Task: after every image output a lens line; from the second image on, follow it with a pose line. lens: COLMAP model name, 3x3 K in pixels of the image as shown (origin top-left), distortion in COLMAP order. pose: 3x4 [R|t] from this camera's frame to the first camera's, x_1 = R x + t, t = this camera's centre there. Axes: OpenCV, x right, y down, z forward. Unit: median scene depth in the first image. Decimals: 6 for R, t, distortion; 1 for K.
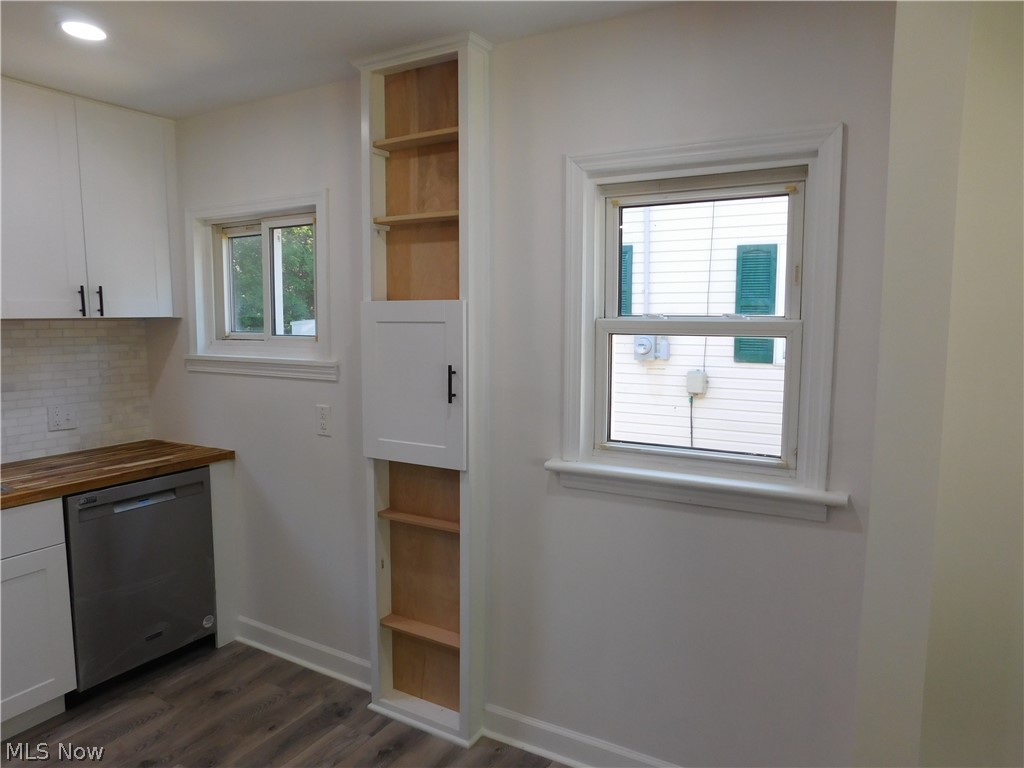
lens RADIAL K [[670.3, 0, 519.0], [0, 670.3, 384.5], [0, 0, 1]] dist [-0.069029, 0.047152]
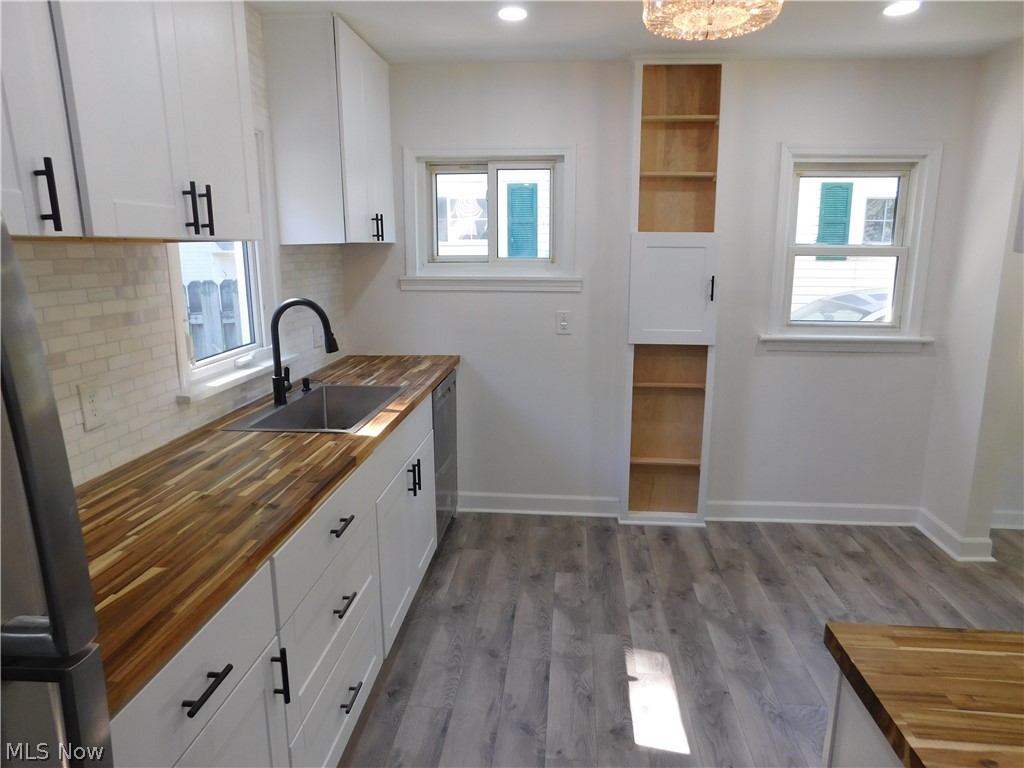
lens RADIAL K [[674.9, 0, 512.0], [0, 674.9, 384.0], [0, 0, 1]] dist [-0.067542, 0.055325]
pose [[0.903332, -0.084419, 0.420552, -0.934293], [0.043469, 0.993411, 0.106040, 0.027770], [-0.426733, -0.077508, 0.901050, -0.161397]]
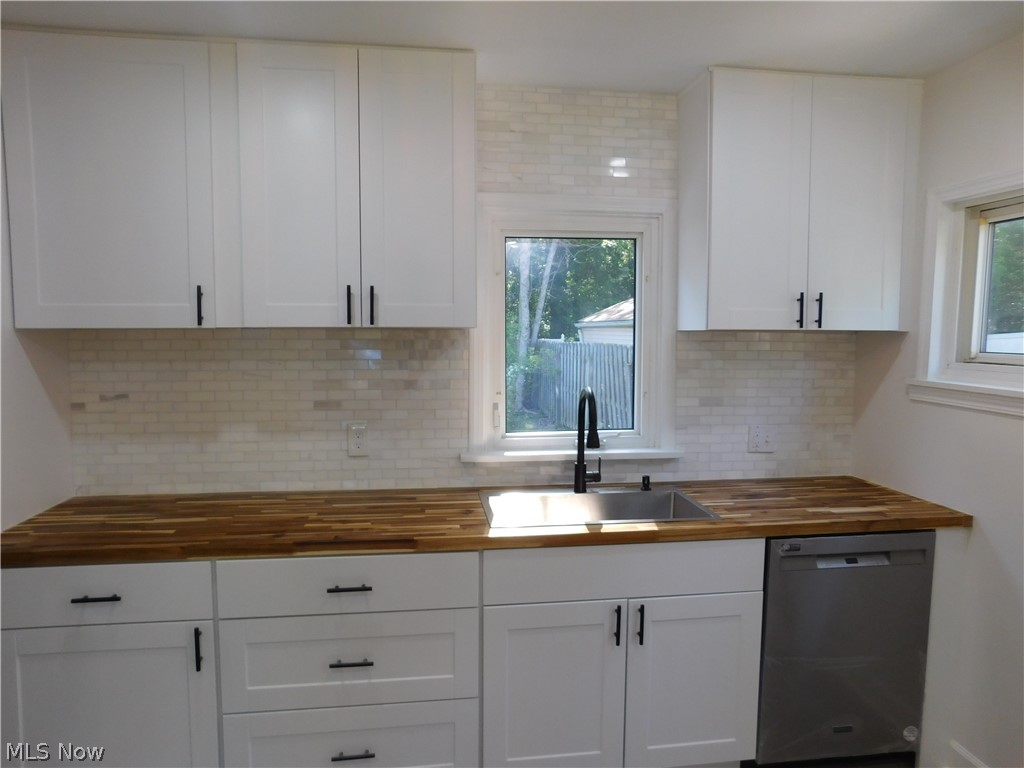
lens RADIAL K [[670.3, 0, 519.0], [0, 670.3, 384.5], [0, 0, 1]] dist [-0.069029, 0.047152]
pose [[0.621235, 0.073504, -0.780169, -0.204677], [-0.087595, 0.995865, 0.024075, -0.018297], [0.778713, 0.053383, 0.625105, 0.168292]]
